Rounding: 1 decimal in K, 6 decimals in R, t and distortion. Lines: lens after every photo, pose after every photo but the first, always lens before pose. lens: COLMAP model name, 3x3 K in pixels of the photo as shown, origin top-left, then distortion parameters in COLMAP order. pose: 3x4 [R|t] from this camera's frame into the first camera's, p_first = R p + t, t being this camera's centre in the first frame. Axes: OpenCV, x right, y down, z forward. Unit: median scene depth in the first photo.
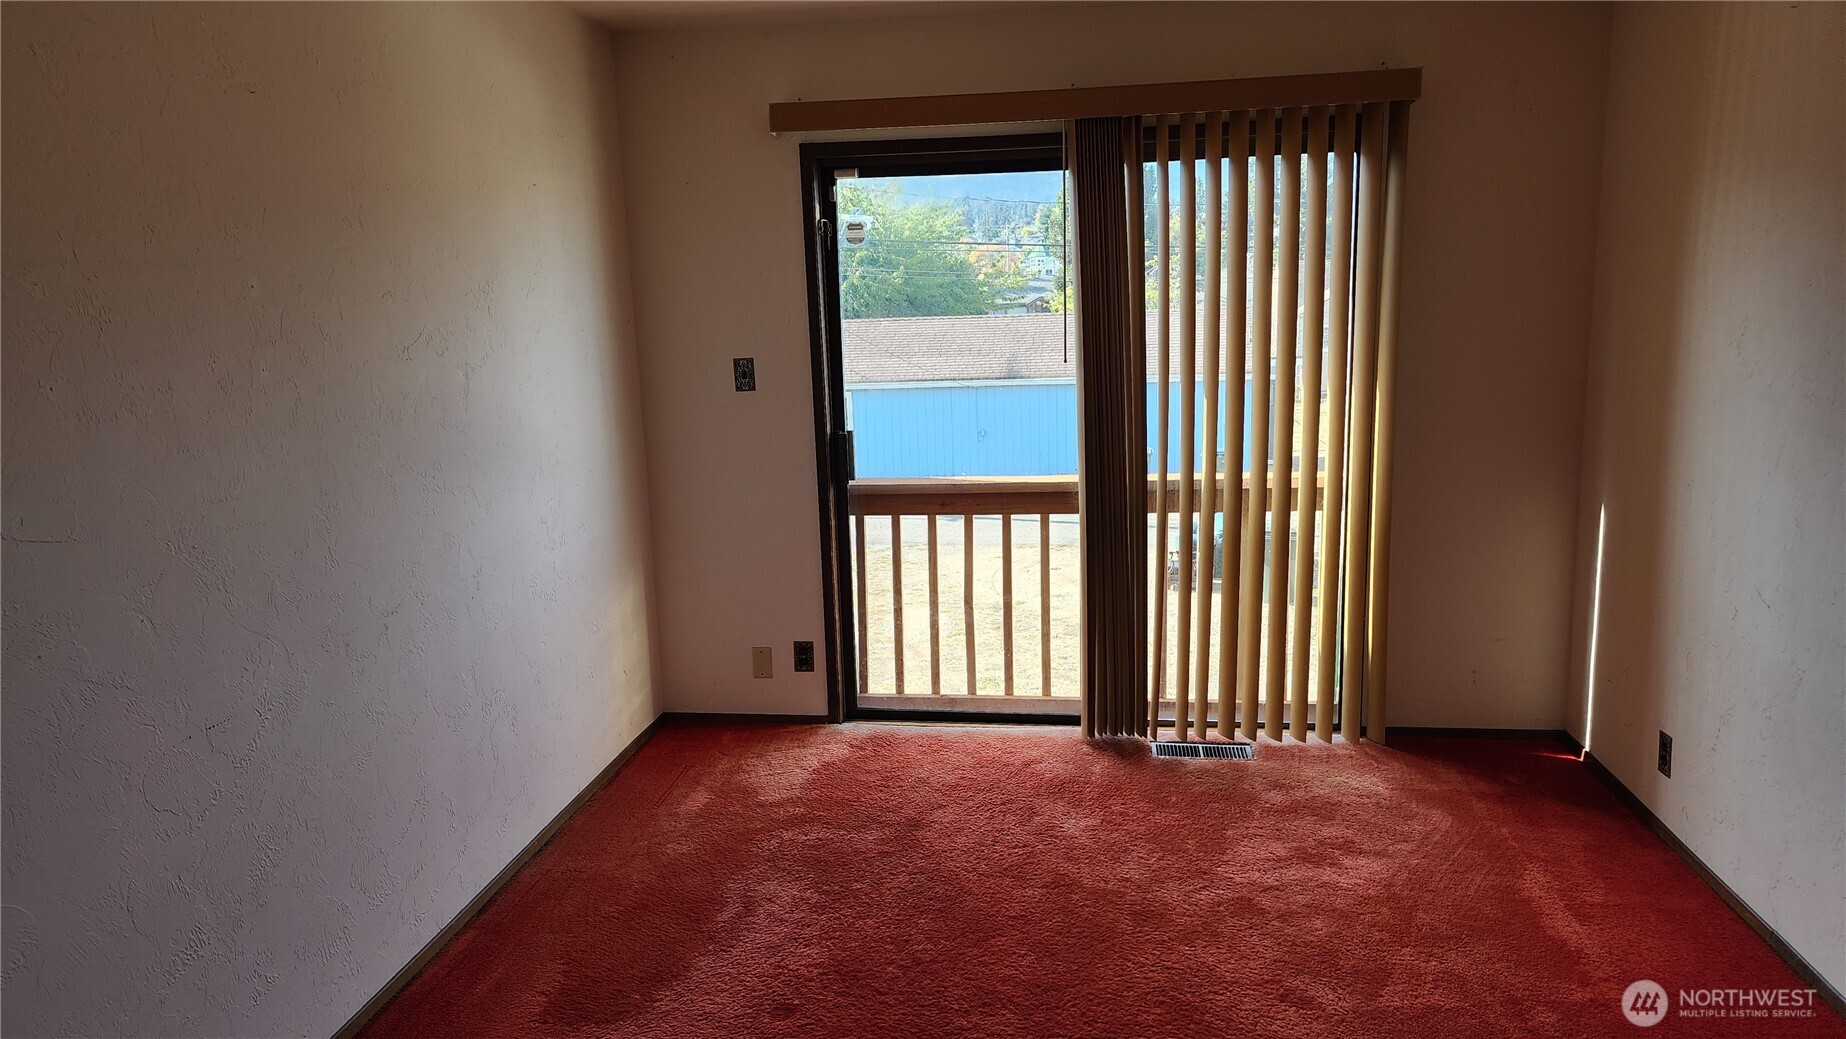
lens RADIAL K [[1223.6, 0, 920.2], [0, 1223.6, 515.3], [0, 0, 1]] dist [0.066147, -0.055395]
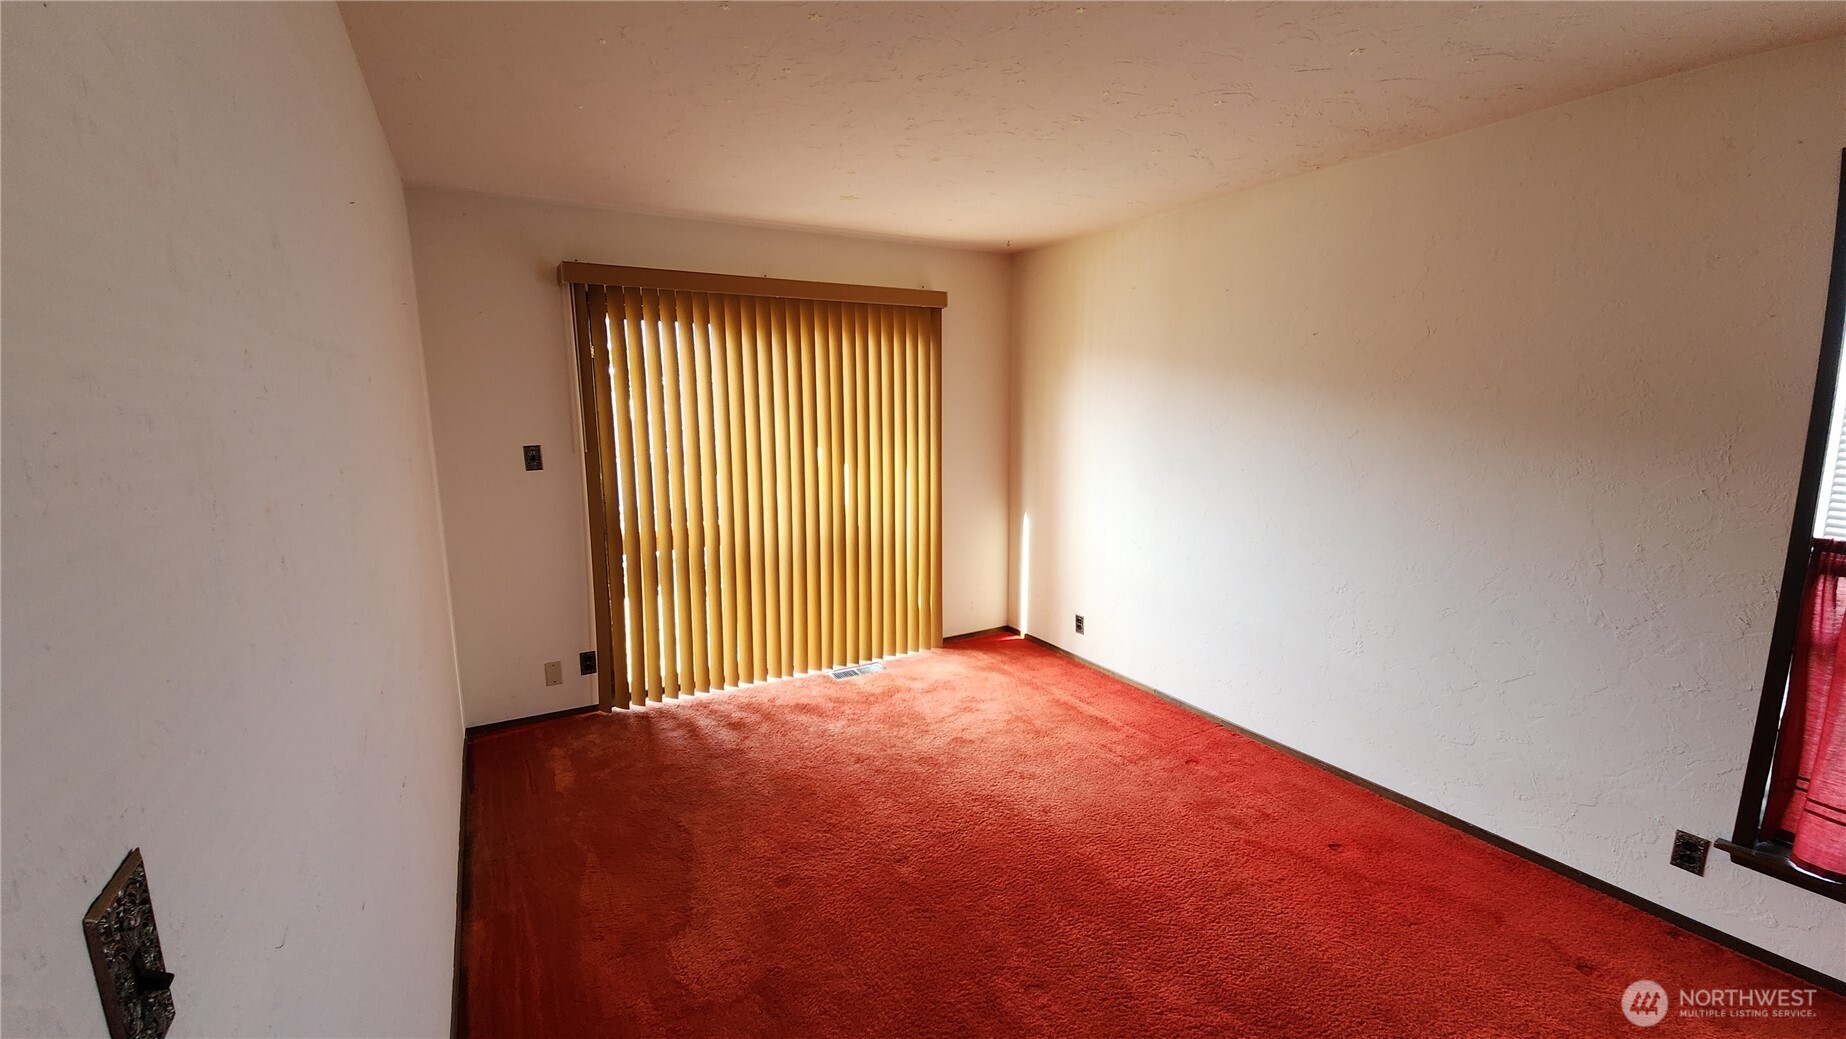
lens RADIAL K [[754.8, 0, 917.6], [0, 754.8, 521.9], [0, 0, 1]] dist [0.003486, -0.001839]
pose [[0.781669, -0.073702, 0.619324, -0.370793], [0.091372, 0.995812, 0.003183, -0.012189], [-0.616965, 0.054100, 0.785129, 0.123314]]
